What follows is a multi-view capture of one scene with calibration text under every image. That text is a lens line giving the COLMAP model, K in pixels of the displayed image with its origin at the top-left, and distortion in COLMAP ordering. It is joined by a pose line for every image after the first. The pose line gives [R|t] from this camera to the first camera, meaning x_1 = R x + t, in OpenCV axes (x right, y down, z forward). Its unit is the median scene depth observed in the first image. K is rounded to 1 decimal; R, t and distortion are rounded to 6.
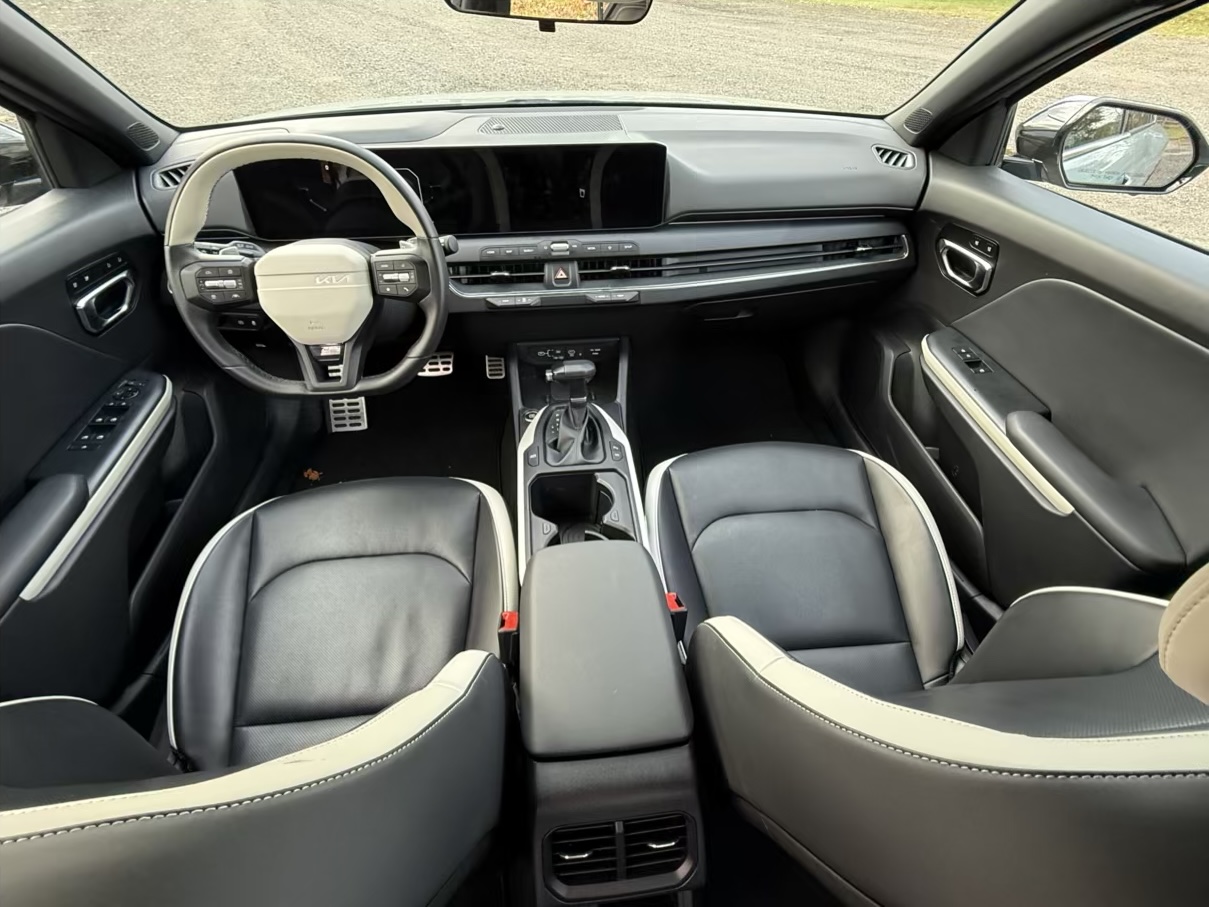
lens RADIAL K [[588.4, 0, 606.3], [0, 588.4, 452.1], [0, 0, 1]] dist [-0.005239, -0.000706]
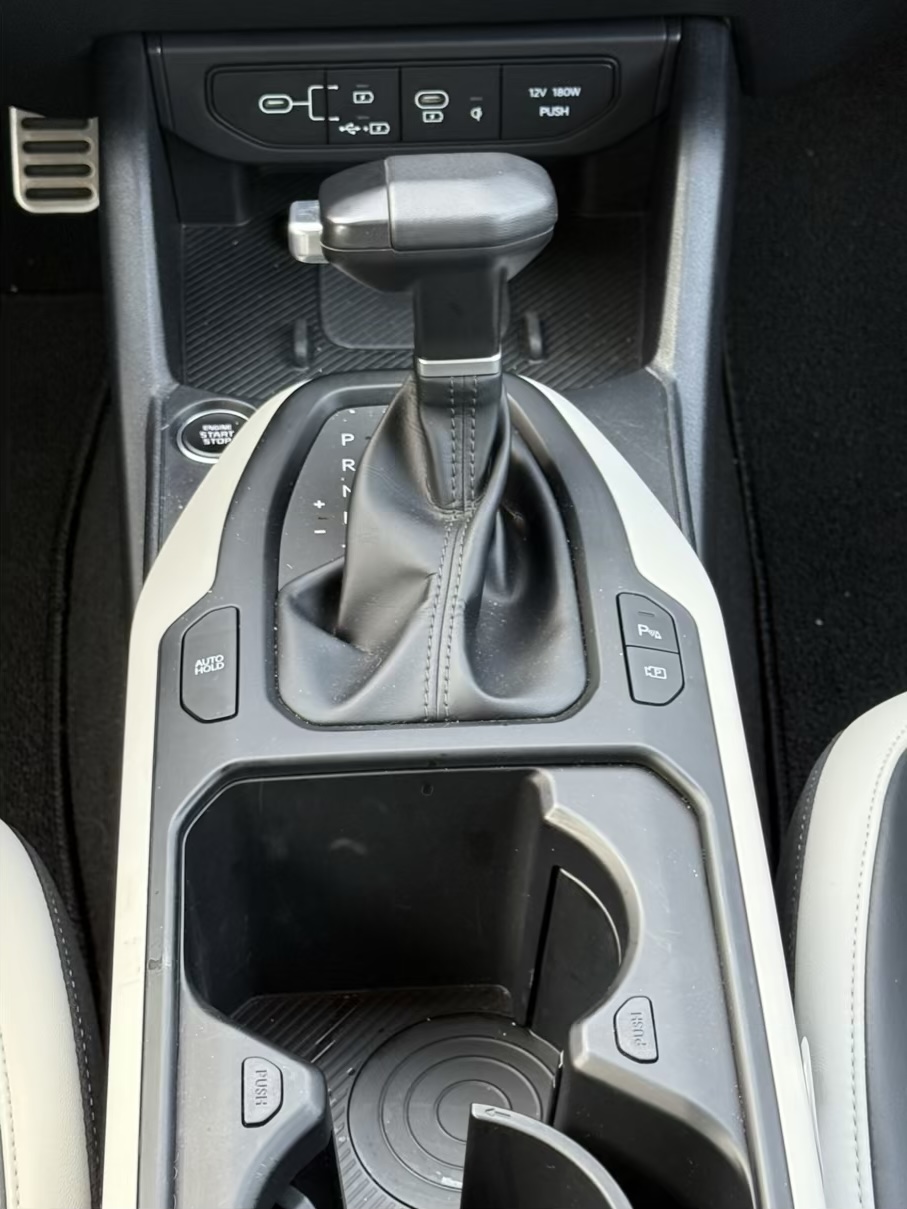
lens RADIAL K [[2475.0, 0, 452.5], [0, 2475.0, 604.7], [0, 0, 1]] dist [0.186594, 0.000000]
pose [[0.998344, 0.035024, -0.045635, -0.010382], [-0.033035, 0.998501, 0.043633, -0.047167], [0.047094, -0.042053, 0.998005, 0.201720]]
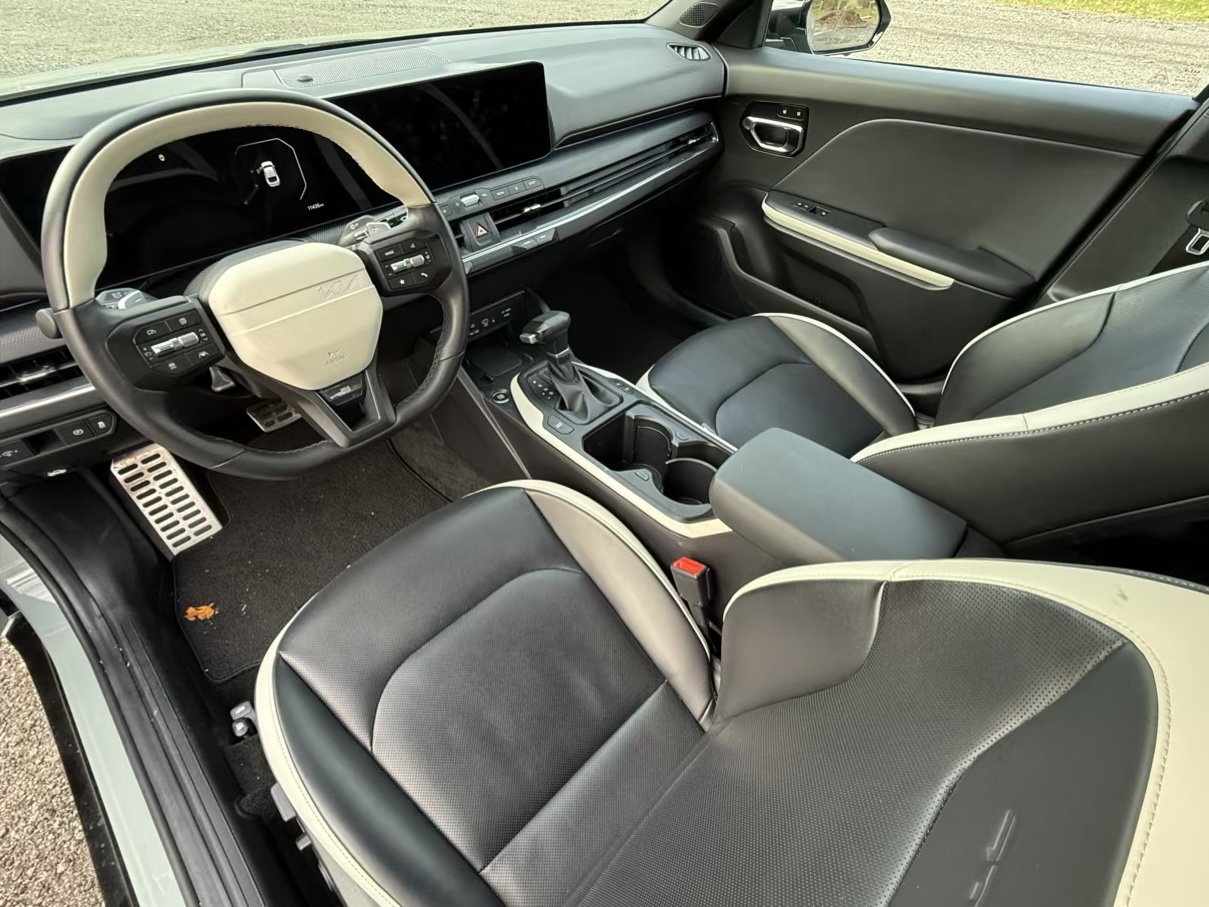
lens RADIAL K [[588.4, 0, 601.4], [0, 588.4, 455.5], [0, 0, 1]] dist [-0.005239, -0.000706]
pose [[0.781999, -0.433230, 0.448095, -0.480223], [0.407877, 0.899319, 0.157672, -0.064638], [-0.471289, 0.059468, 0.879972, 0.159399]]
